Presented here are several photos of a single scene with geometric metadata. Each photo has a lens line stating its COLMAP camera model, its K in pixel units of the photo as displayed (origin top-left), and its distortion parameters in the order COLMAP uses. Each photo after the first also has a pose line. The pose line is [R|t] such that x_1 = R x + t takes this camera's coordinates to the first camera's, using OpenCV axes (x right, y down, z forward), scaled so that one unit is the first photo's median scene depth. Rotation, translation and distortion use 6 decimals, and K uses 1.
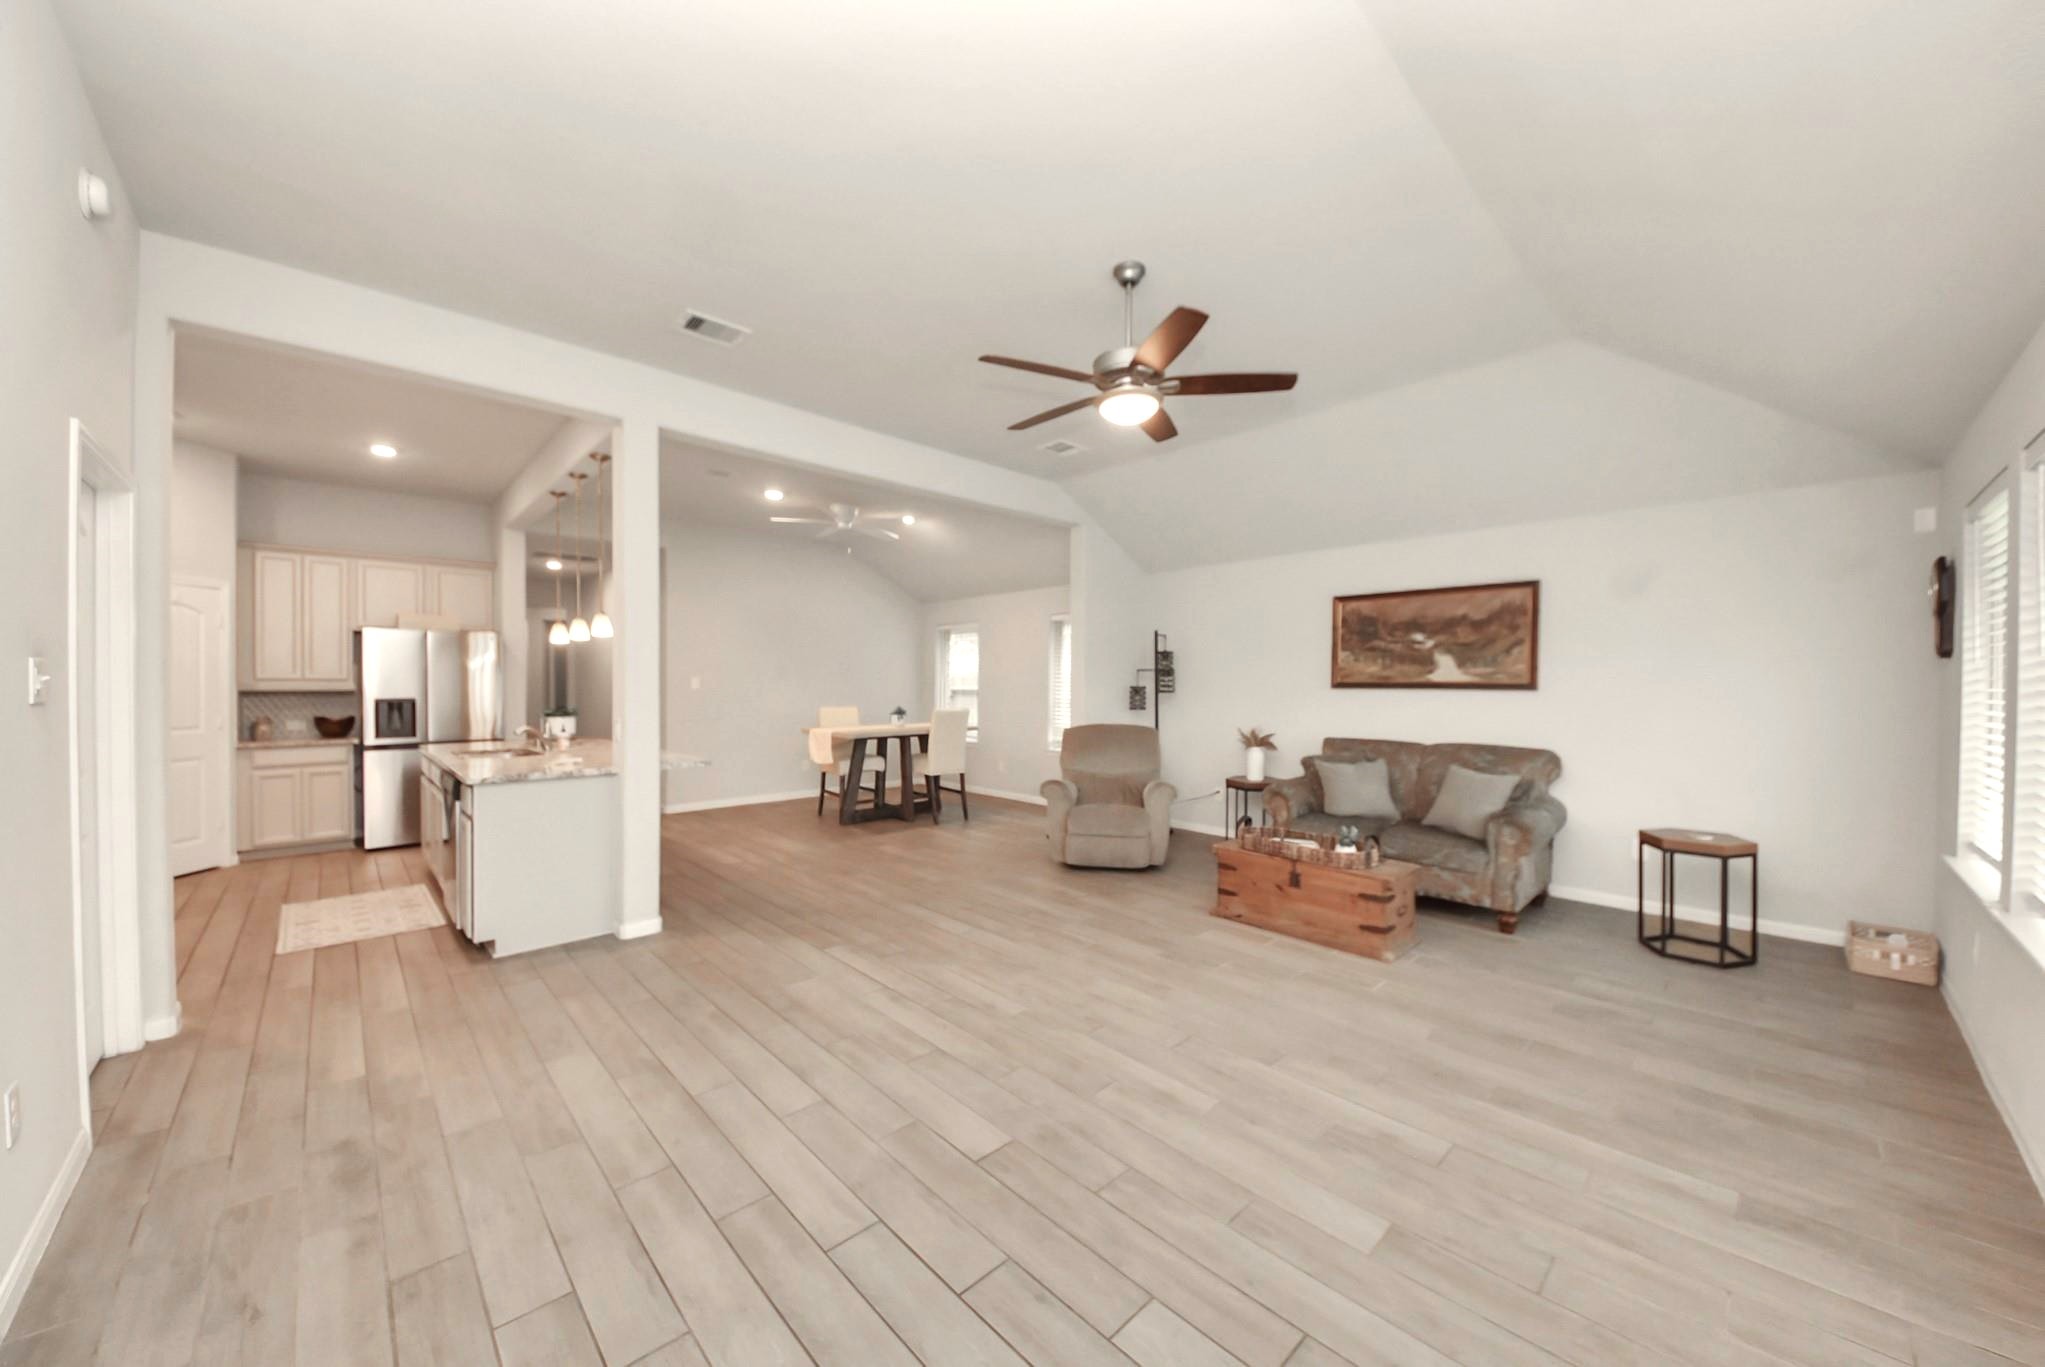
lens RADIAL K [[720.9, 0, 1032.9], [0, 720.9, 680.8], [0, 0, 1]] dist [0.030867, -0.021394]
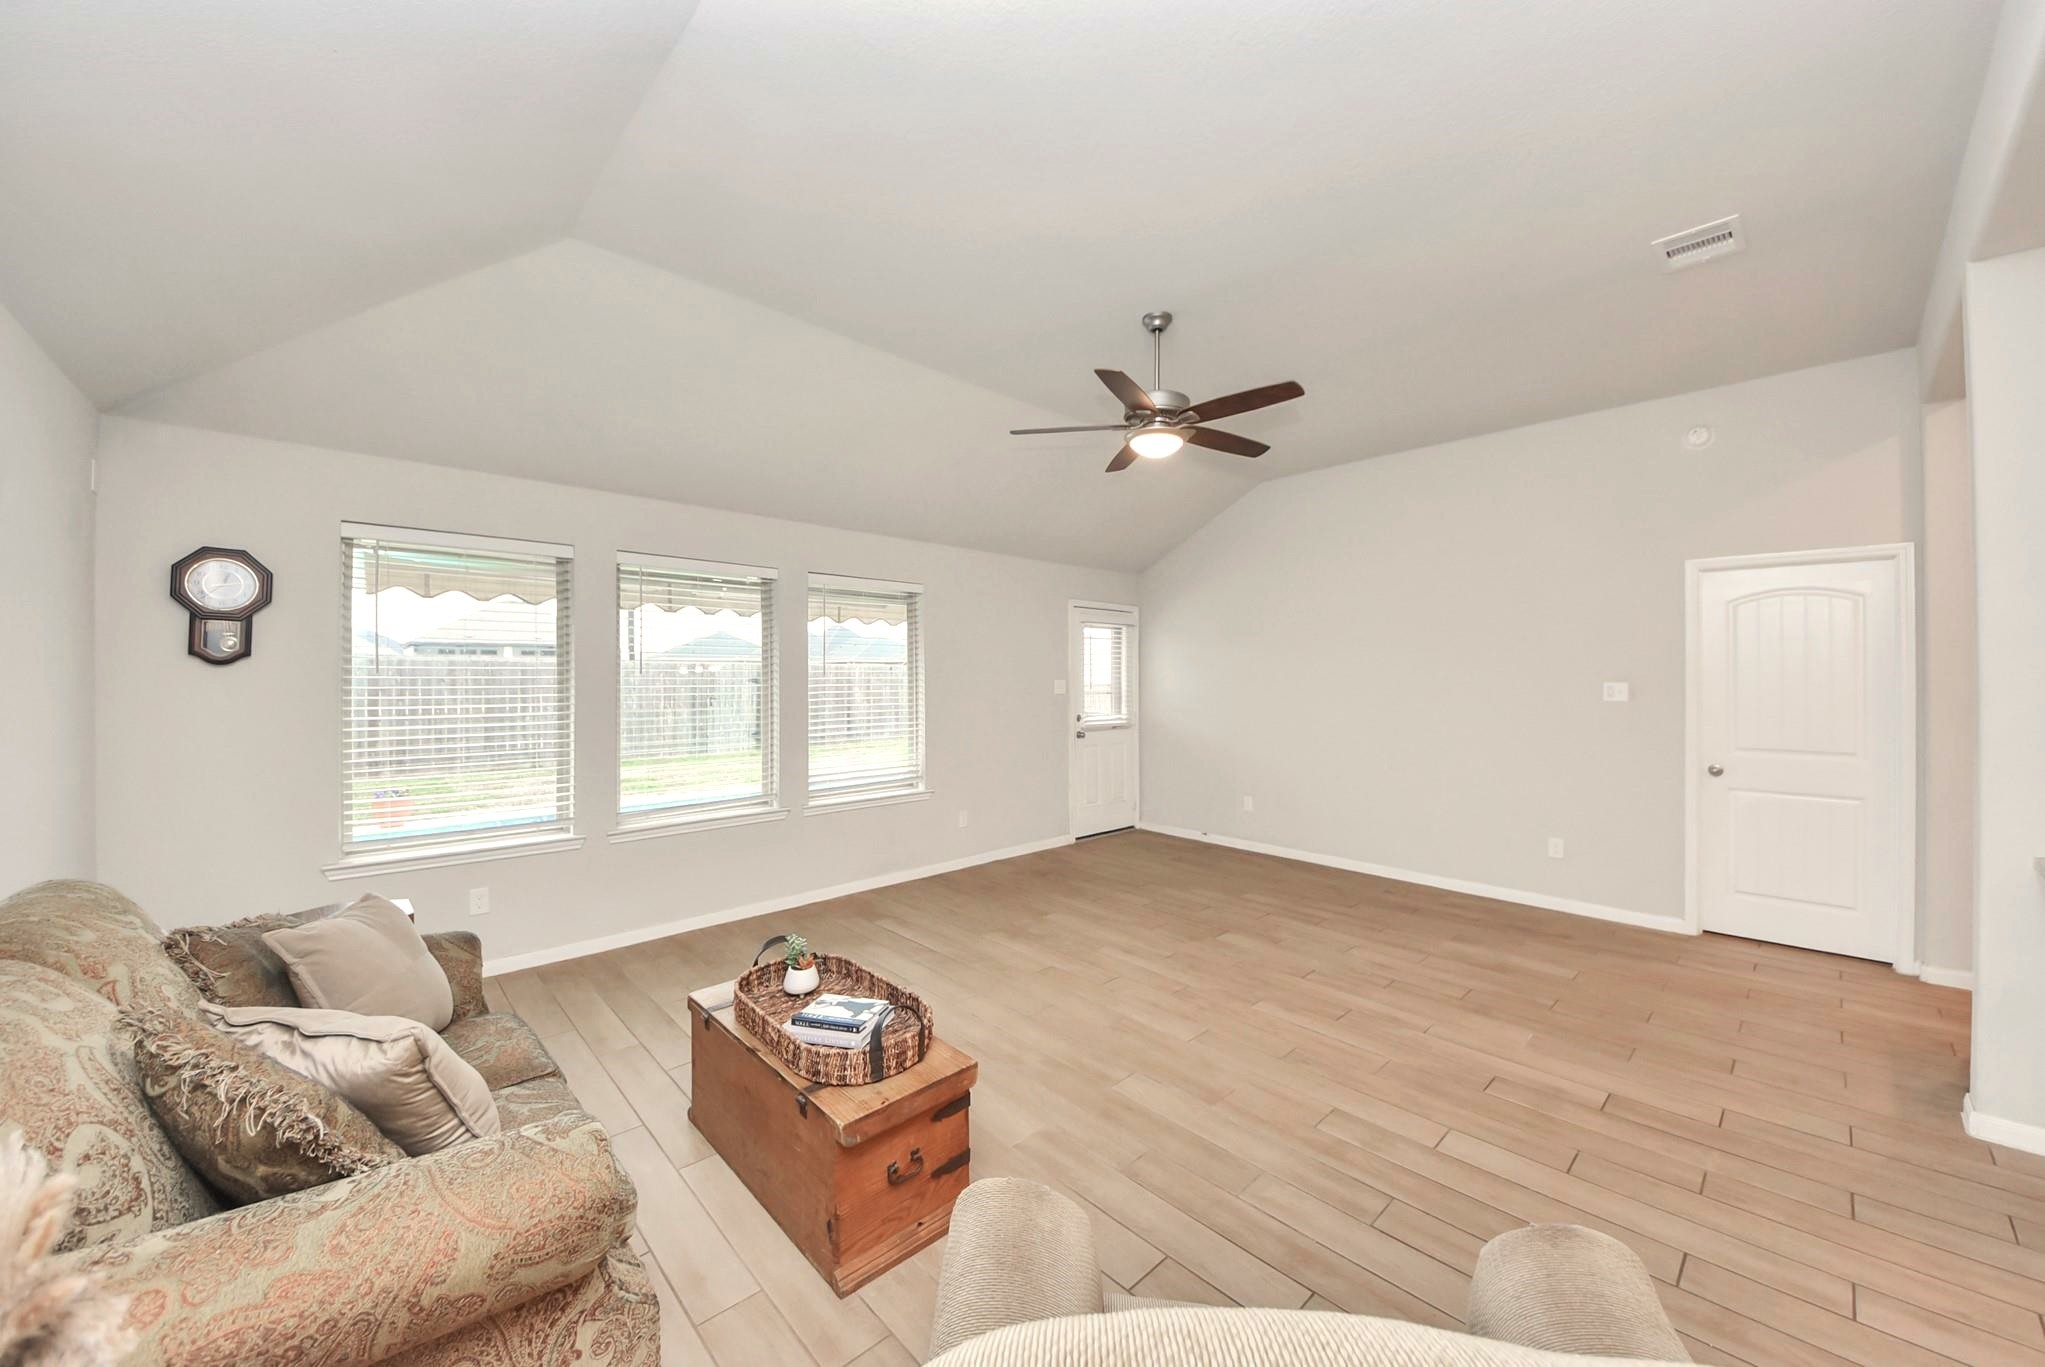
lens RADIAL K [[720.9, 0, 1032.9], [0, 720.9, 680.8], [0, 0, 1]] dist [0.030867, -0.021394]
pose [[-0.999878, -0.002871, 0.015361, 0.171219], [-0.002844, 0.999994, 0.001833, -0.011422], [-0.015367, 0.001789, -0.999880, 1.196326]]
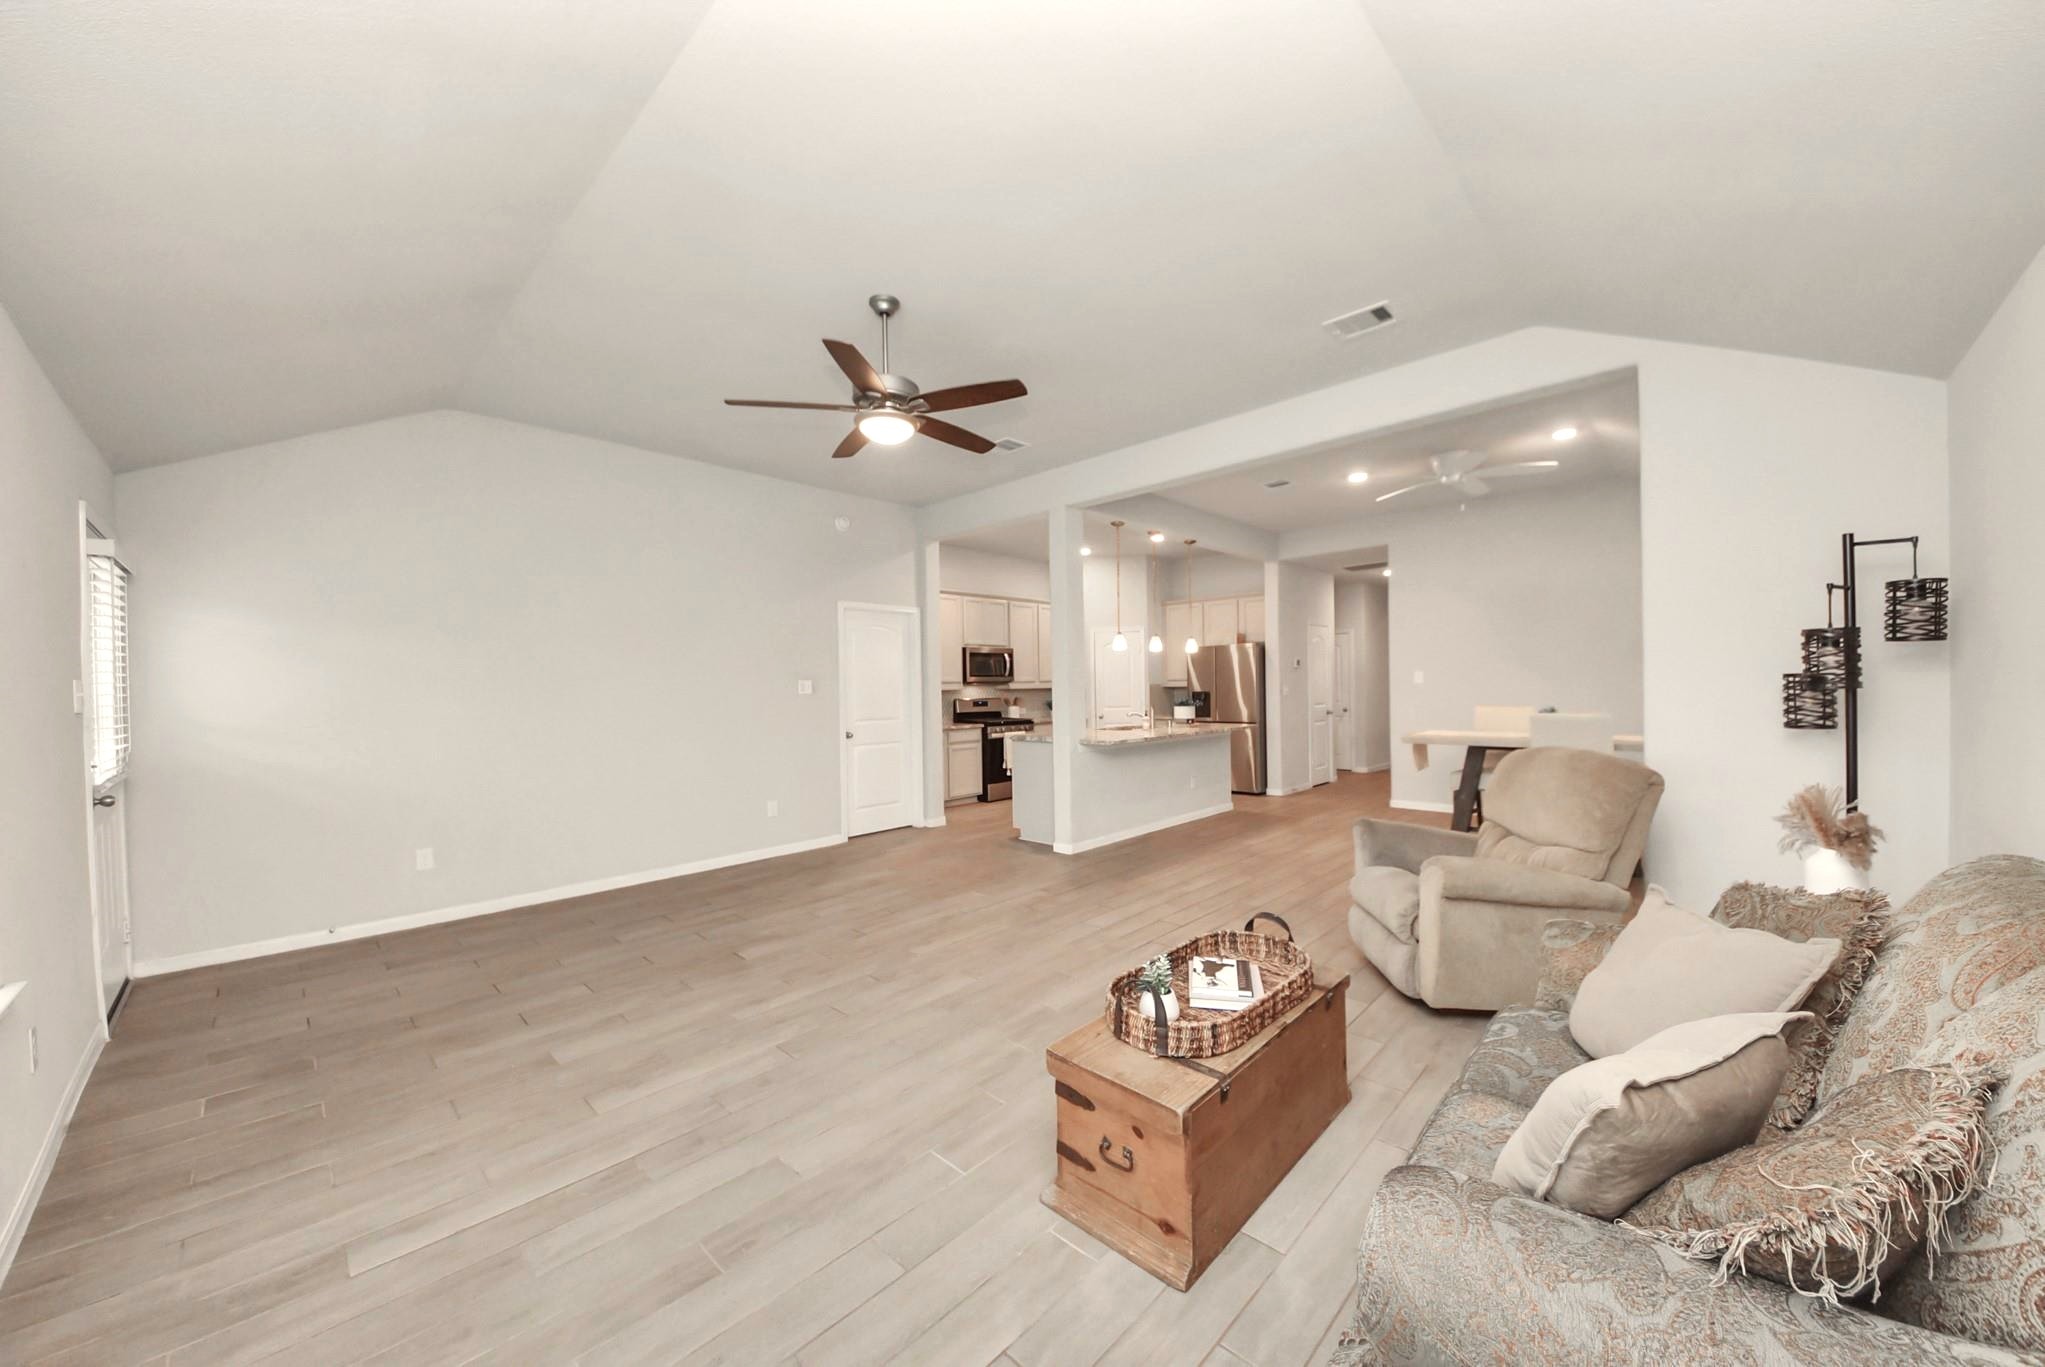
lens RADIAL K [[720.9, 0, 1032.9], [0, 720.9, 680.8], [0, 0, 1]] dist [0.030867, -0.021394]
pose [[0.038702, -0.009201, -0.999208, 0.698264], [0.019093, 0.999782, -0.008467, 0.008545], [0.999068, -0.018750, 0.038869, 0.668972]]
